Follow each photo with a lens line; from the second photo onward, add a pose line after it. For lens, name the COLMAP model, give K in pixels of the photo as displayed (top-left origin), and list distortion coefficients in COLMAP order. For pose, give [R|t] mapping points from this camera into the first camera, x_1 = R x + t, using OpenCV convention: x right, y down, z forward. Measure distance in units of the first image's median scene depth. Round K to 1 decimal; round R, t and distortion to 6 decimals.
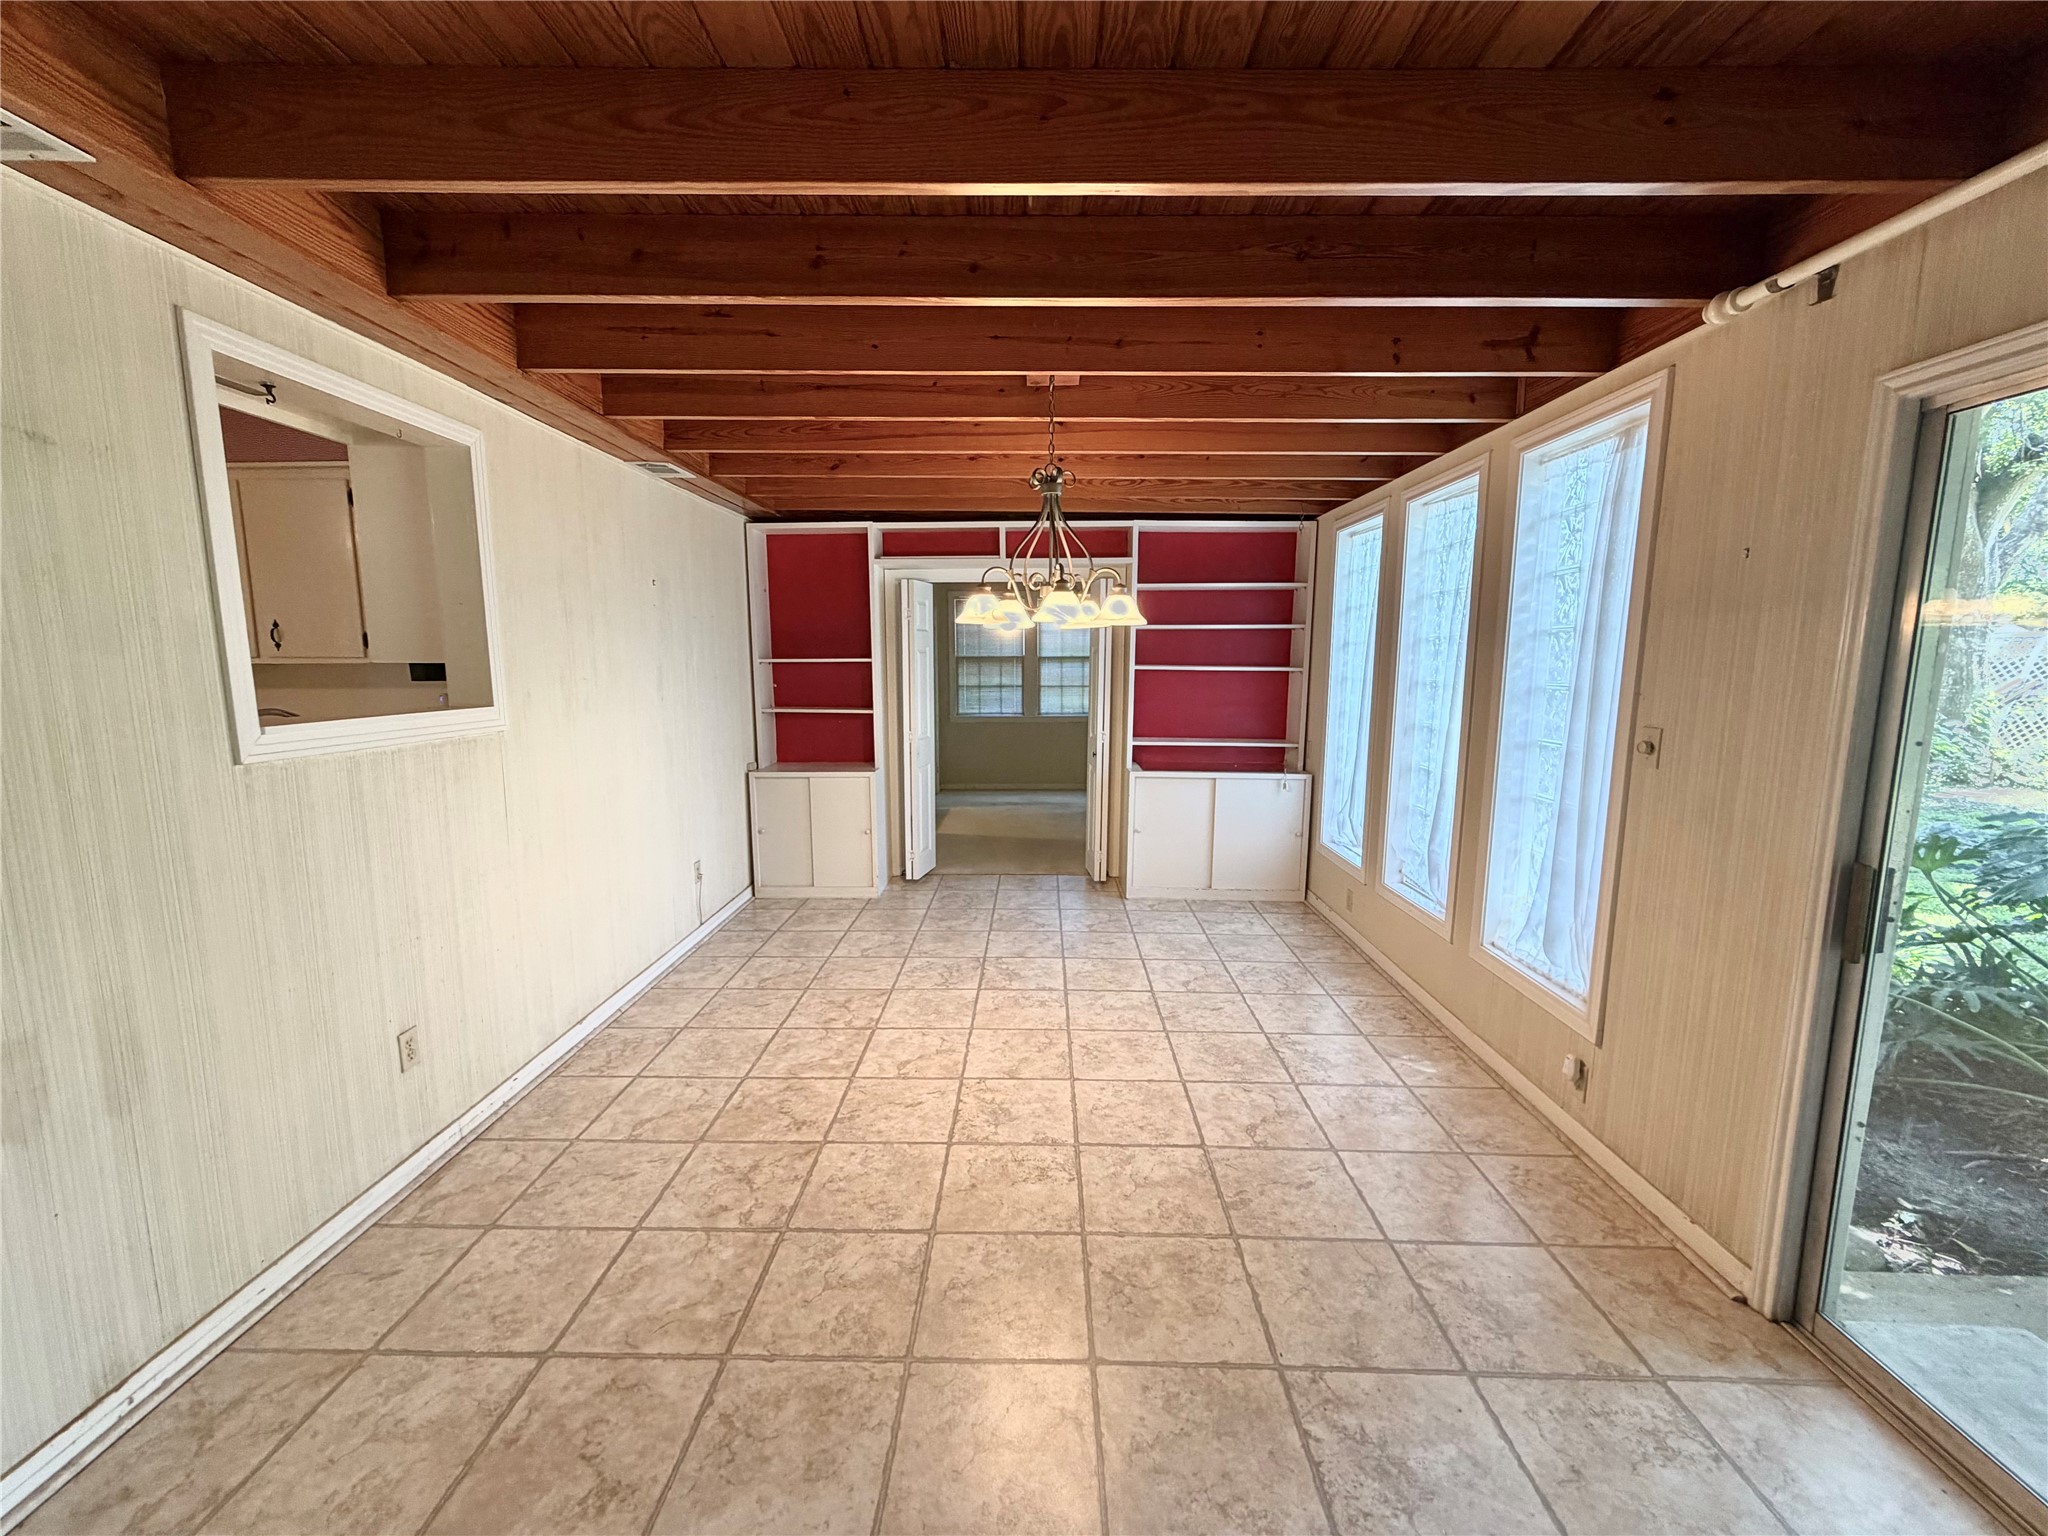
lens RADIAL K [[816.6, 0, 1020.3], [0, 816.6, 770.5], [0, 0, 1]] dist [-0.002732, 0.000390]
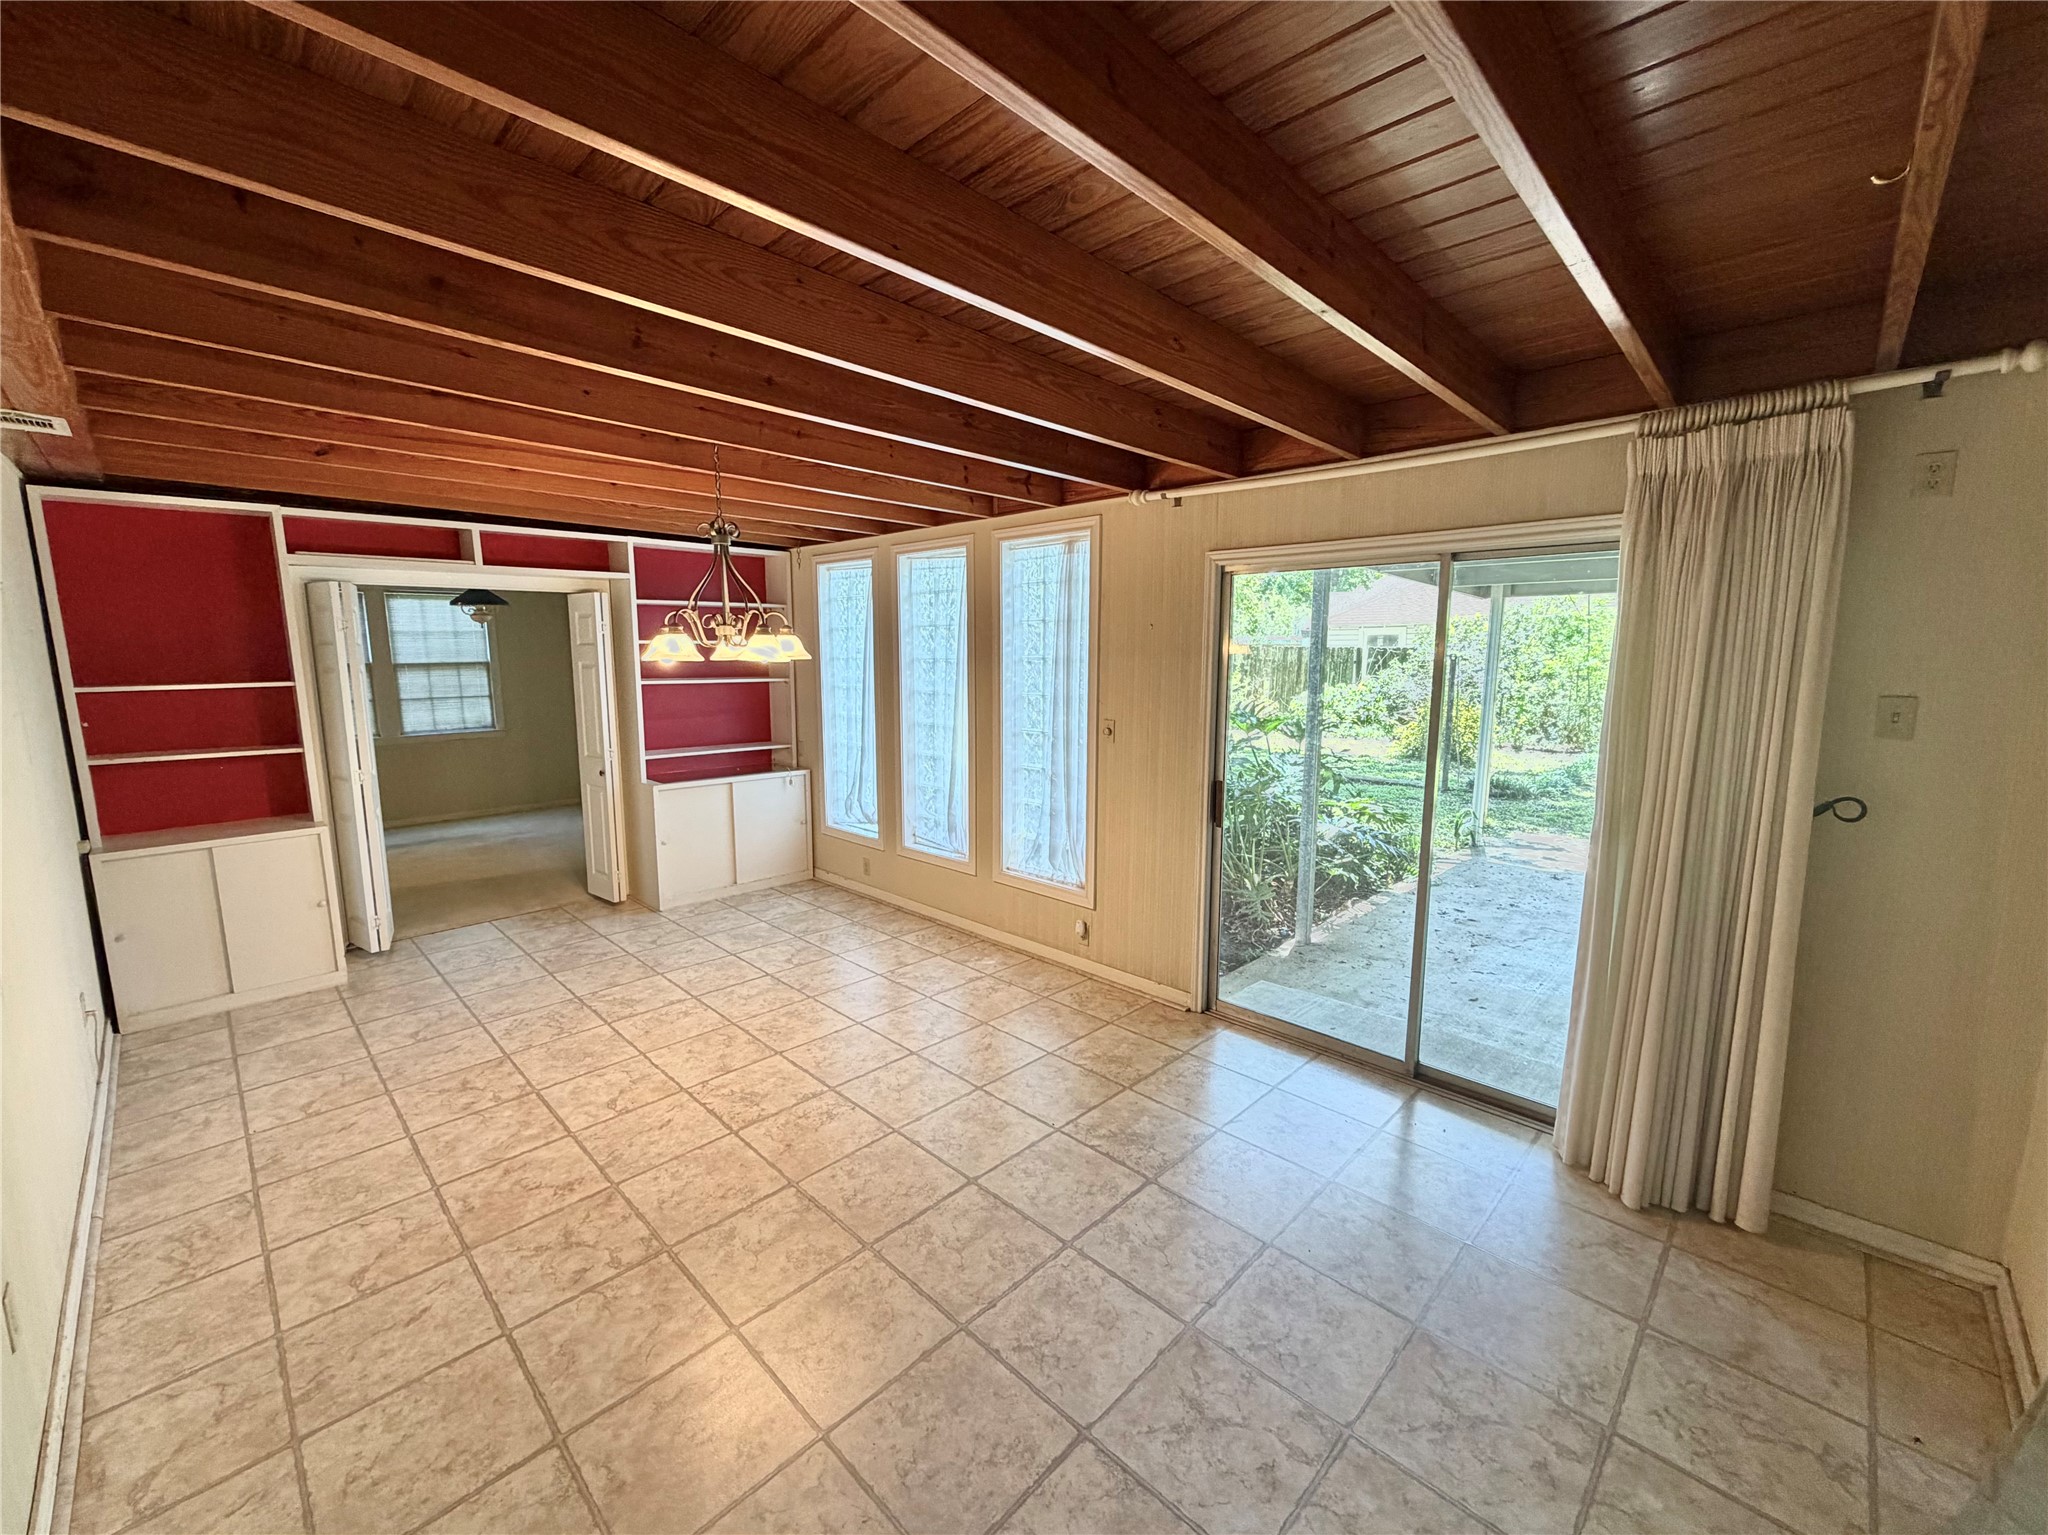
lens RADIAL K [[816.6, 0, 1035.2], [0, 816.6, 770.5], [0, 0, 1]] dist [-0.002732, 0.000390]
pose [[0.679898, -0.108833, 0.725185, -0.344042], [0.100710, 0.993413, 0.054667, -0.031467], [-0.726358, 0.035865, 0.686380, -0.047313]]
